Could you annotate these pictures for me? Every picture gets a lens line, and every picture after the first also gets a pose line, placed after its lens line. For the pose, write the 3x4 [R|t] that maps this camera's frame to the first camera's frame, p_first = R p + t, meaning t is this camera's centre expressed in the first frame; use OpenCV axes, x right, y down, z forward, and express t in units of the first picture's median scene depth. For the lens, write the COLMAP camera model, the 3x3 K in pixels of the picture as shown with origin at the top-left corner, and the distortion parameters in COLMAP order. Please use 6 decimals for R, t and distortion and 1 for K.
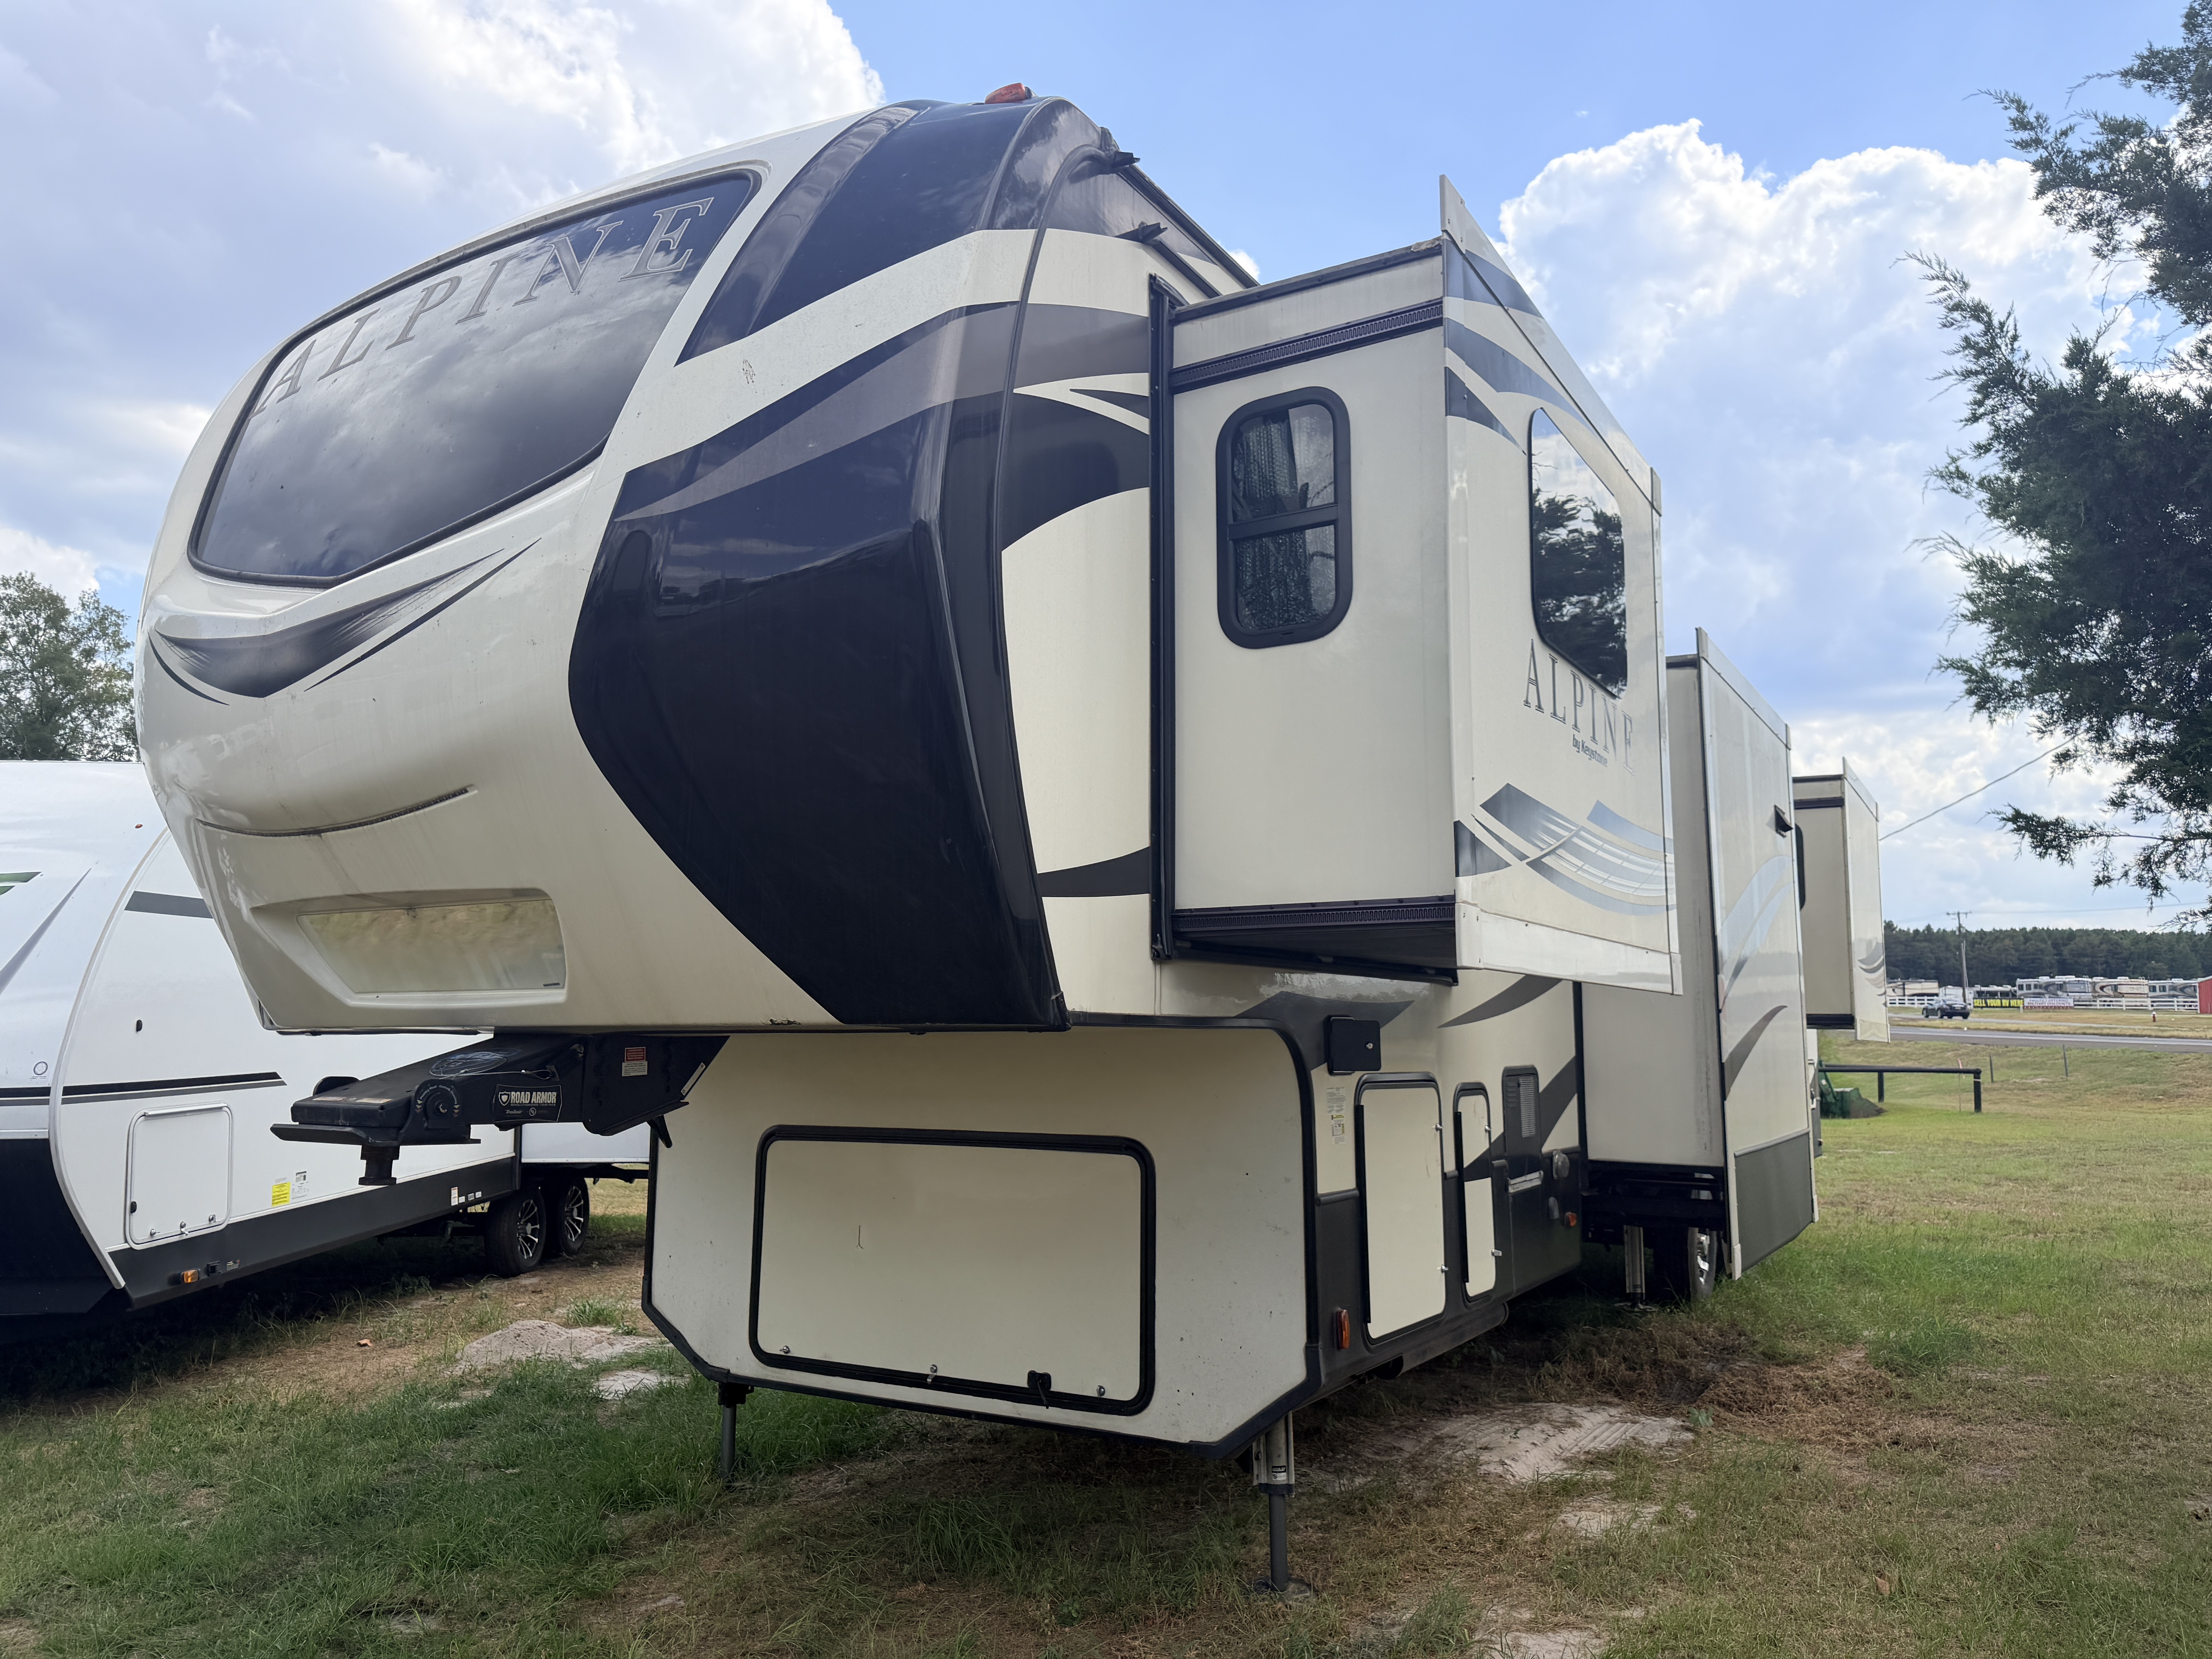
lens RADIAL K [[1550.4, 0, 1106.0], [0, 1550.4, 829.5], [0, 0, 1]] dist [0.117000, 0.000071]
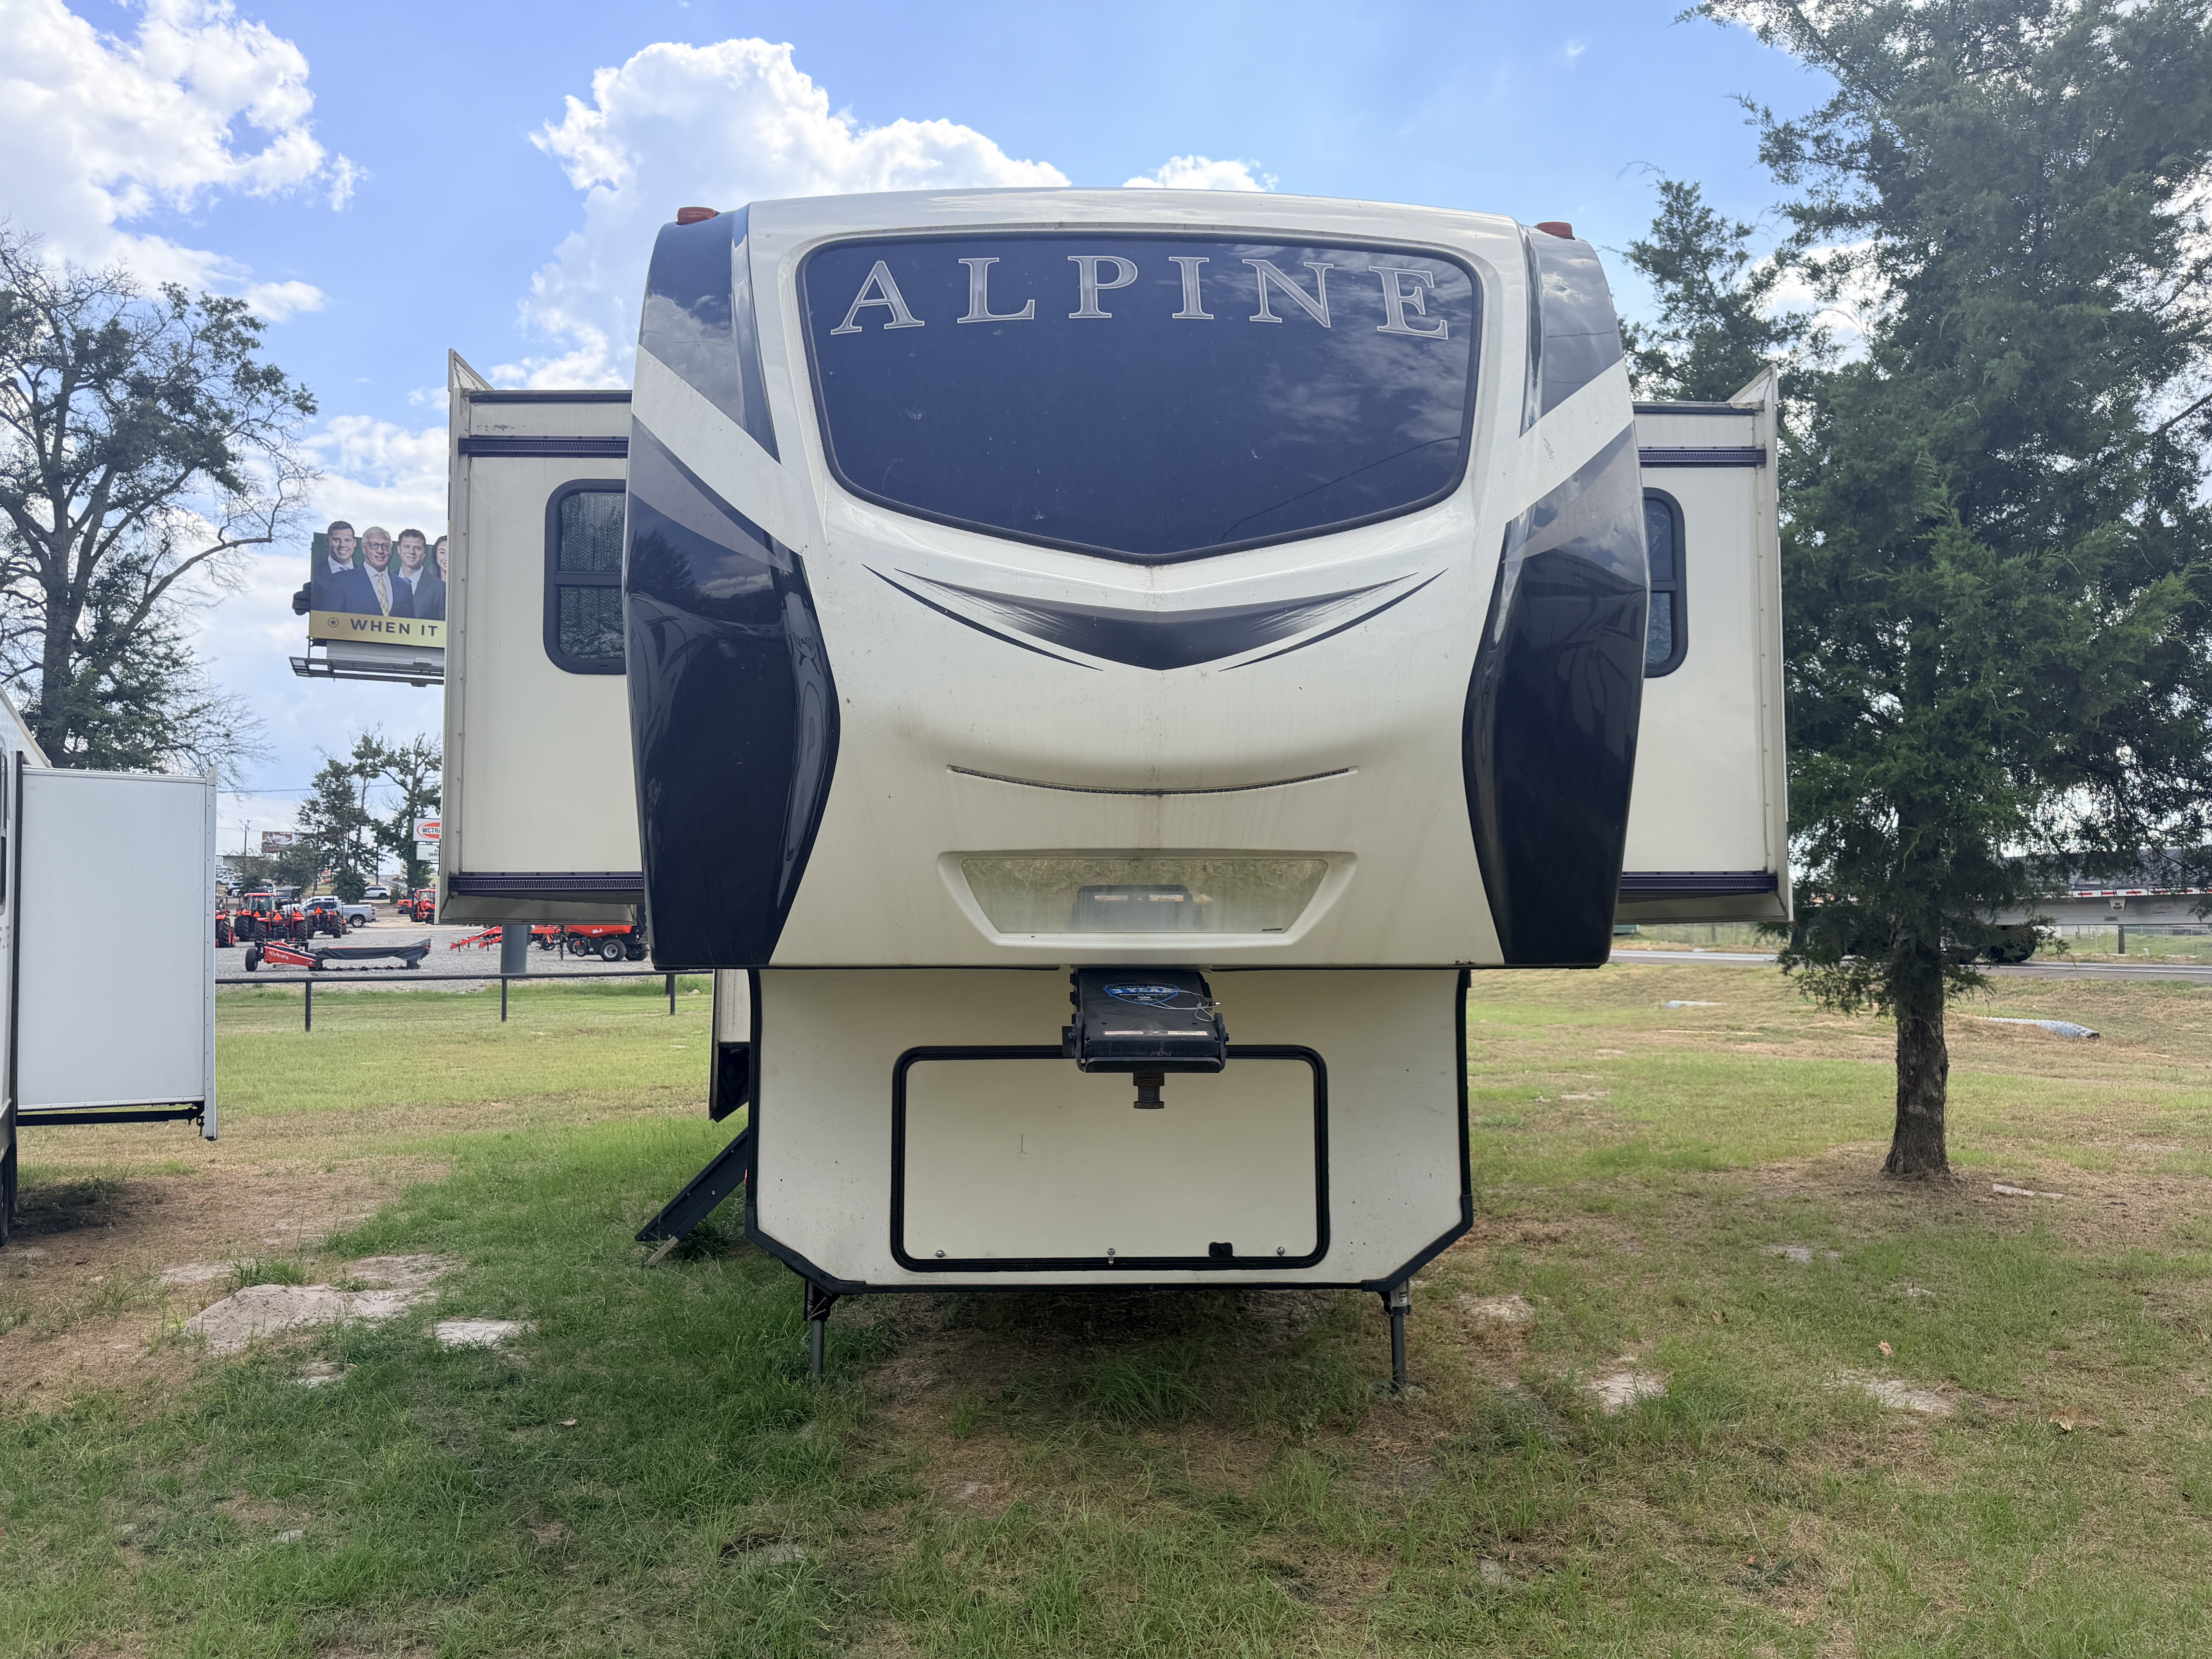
lens RADIAL K [[1550.4, 0, 1106.0], [0, 1550.4, 829.5], [0, 0, 1]] dist [0.117000, 0.000071]
pose [[0.832315, 0.036071, 0.553128, -0.794821], [-0.073843, 0.996202, 0.046149, -0.014418], [-0.549362, -0.079255, 0.831817, 0.091266]]
